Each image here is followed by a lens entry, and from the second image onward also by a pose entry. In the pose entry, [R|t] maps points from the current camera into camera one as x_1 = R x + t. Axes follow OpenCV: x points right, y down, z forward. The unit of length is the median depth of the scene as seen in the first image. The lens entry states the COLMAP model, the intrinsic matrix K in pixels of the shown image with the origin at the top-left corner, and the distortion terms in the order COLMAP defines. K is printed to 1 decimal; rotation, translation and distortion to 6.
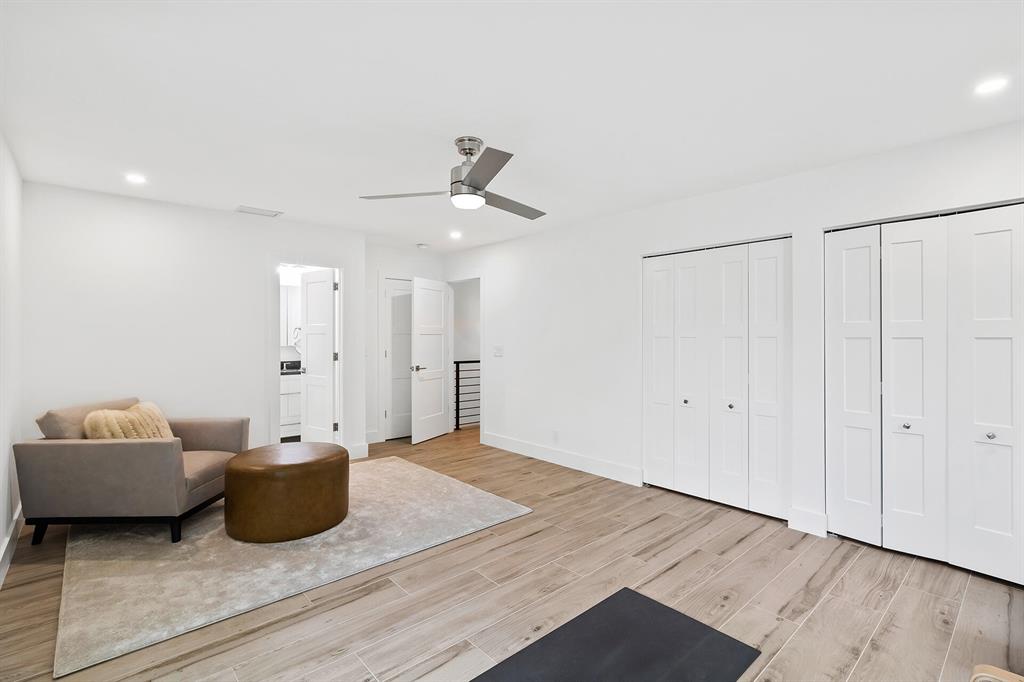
lens RADIAL K [[471.0, 0, 509.6], [0, 471.0, 335.8], [0, 0, 1]] dist [-0.001448, -0.000013]
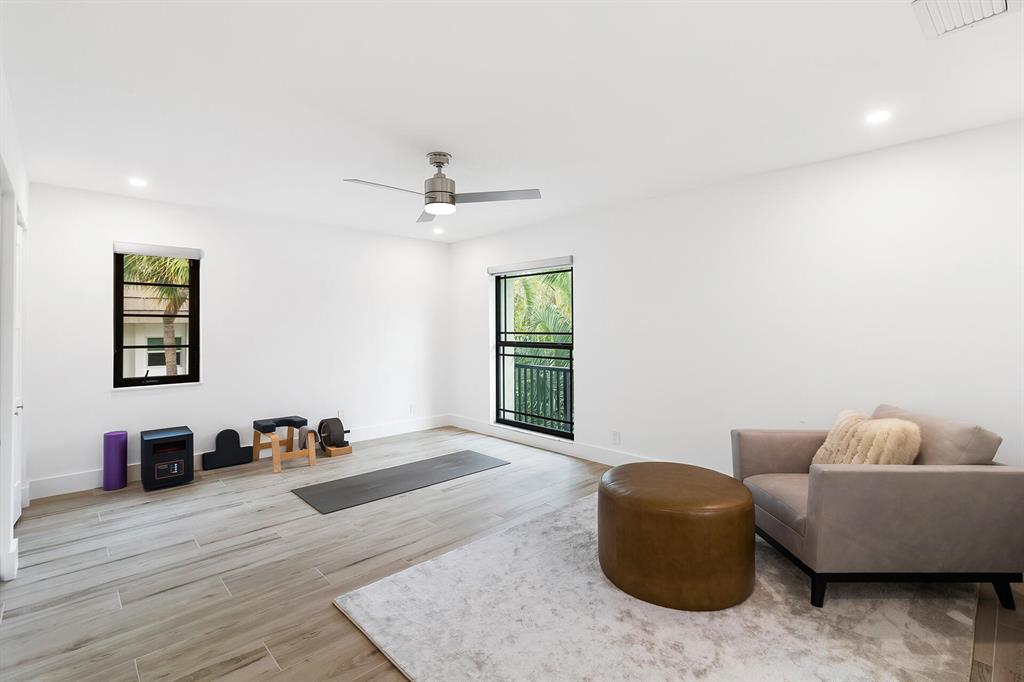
lens RADIAL K [[479.4, 0, 506.5], [0, 479.4, 324.6], [0, 0, 1]] dist [0.000088, 0.000244]
pose [[-0.999855, -0.000829, -0.017018, -0.226759], [-0.000752, 0.999989, -0.004556, 0.000188], [0.017021, -0.004543, -0.999845, 2.143437]]
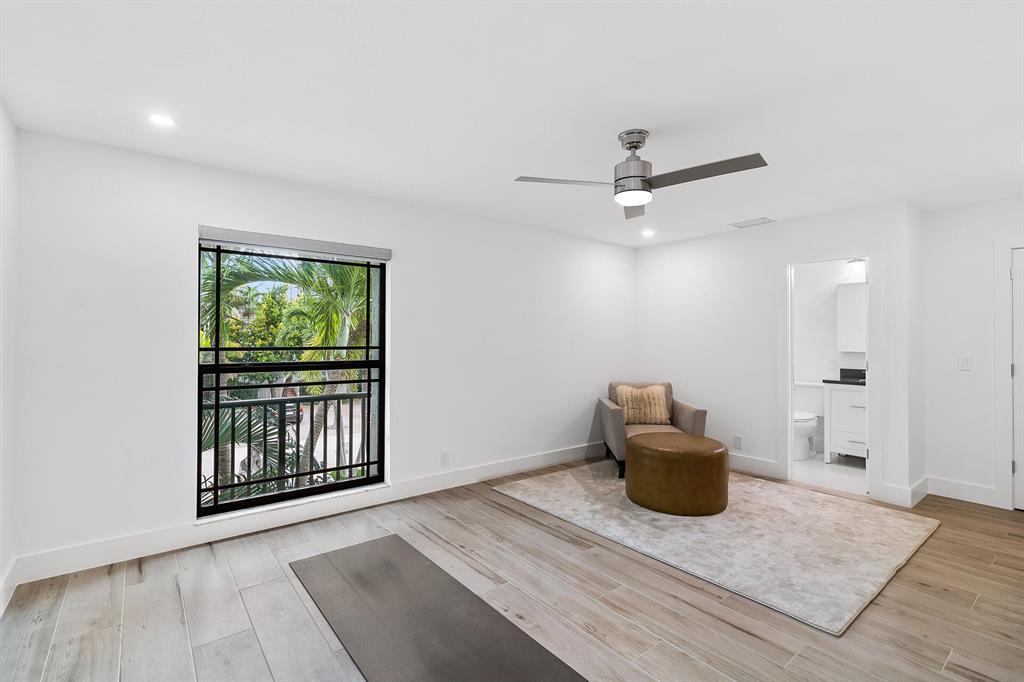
lens RADIAL K [[471.0, 0, 509.6], [0, 471.0, 335.8], [0, 0, 1]] dist [-0.001448, -0.000013]
pose [[-0.062329, -0.006345, -0.998036, 0.866401], [-0.003353, 0.999975, -0.006147, -0.001126], [0.998050, 0.002963, -0.062348, 0.806527]]
